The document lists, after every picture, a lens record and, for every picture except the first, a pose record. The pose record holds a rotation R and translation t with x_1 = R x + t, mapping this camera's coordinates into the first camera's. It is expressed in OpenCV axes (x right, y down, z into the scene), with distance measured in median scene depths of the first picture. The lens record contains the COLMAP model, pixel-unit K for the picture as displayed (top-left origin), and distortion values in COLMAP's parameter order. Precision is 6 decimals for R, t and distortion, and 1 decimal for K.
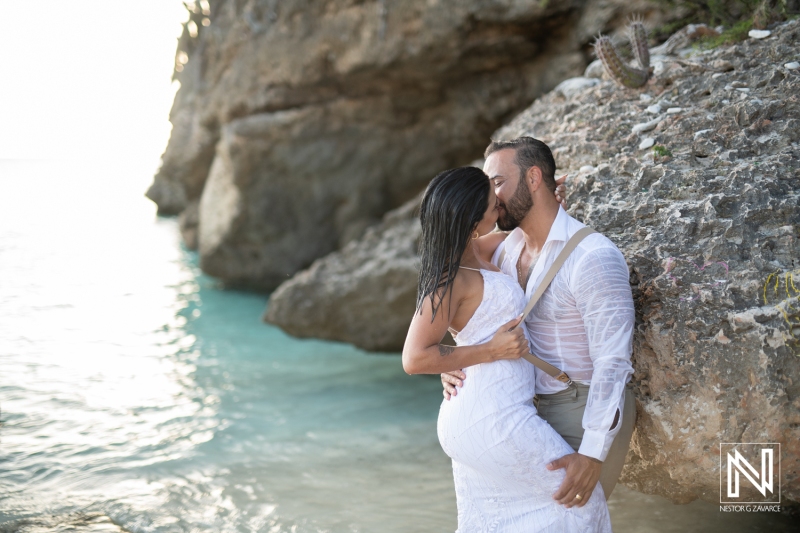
lens RADIAL K [[1092.1, 0, 400.0], [0, 1092.1, 266.5], [0, 0, 1]] dist [-0.009247, 0.011837]
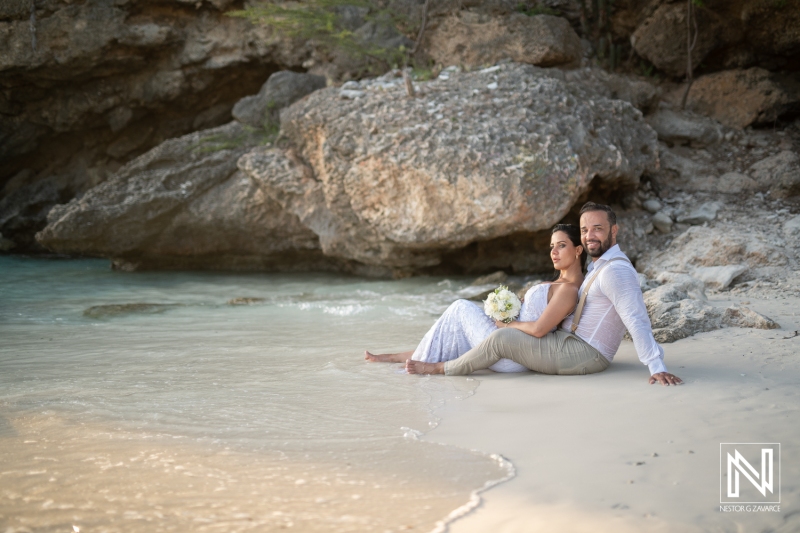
lens RADIAL K [[1092.1, 0, 400.0], [0, 1092.1, 266.5], [0, 0, 1]] dist [-0.009247, 0.011837]
pose [[0.781057, -0.040239, 0.623162, -0.543266], [0.048413, 0.998820, 0.003817, 0.084665], [-0.622580, 0.027188, 0.782084, -0.366327]]
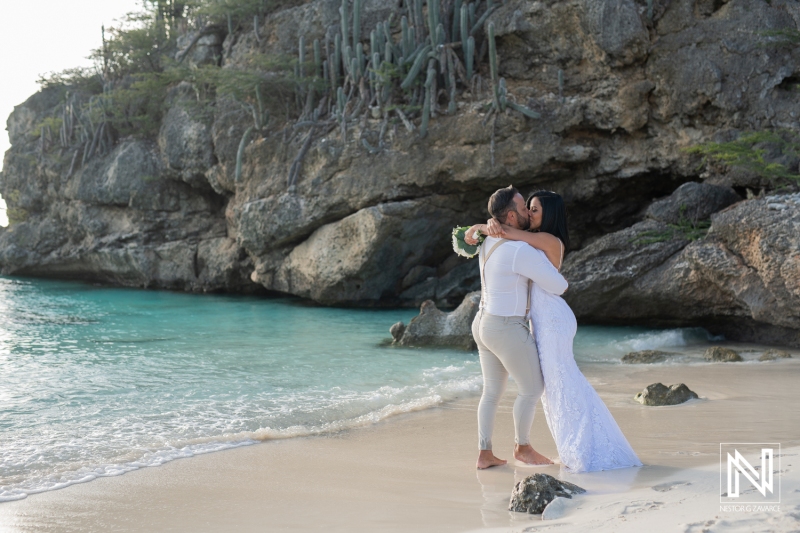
lens RADIAL K [[1092.1, 0, 400.0], [0, 1092.1, 266.5], [0, 0, 1]] dist [-0.009247, 0.011837]
pose [[0.890369, 0.007595, 0.455176, -1.047273], [0.025485, 0.997461, -0.066493, 0.088177], [-0.454525, 0.070803, 0.887915, -0.599092]]
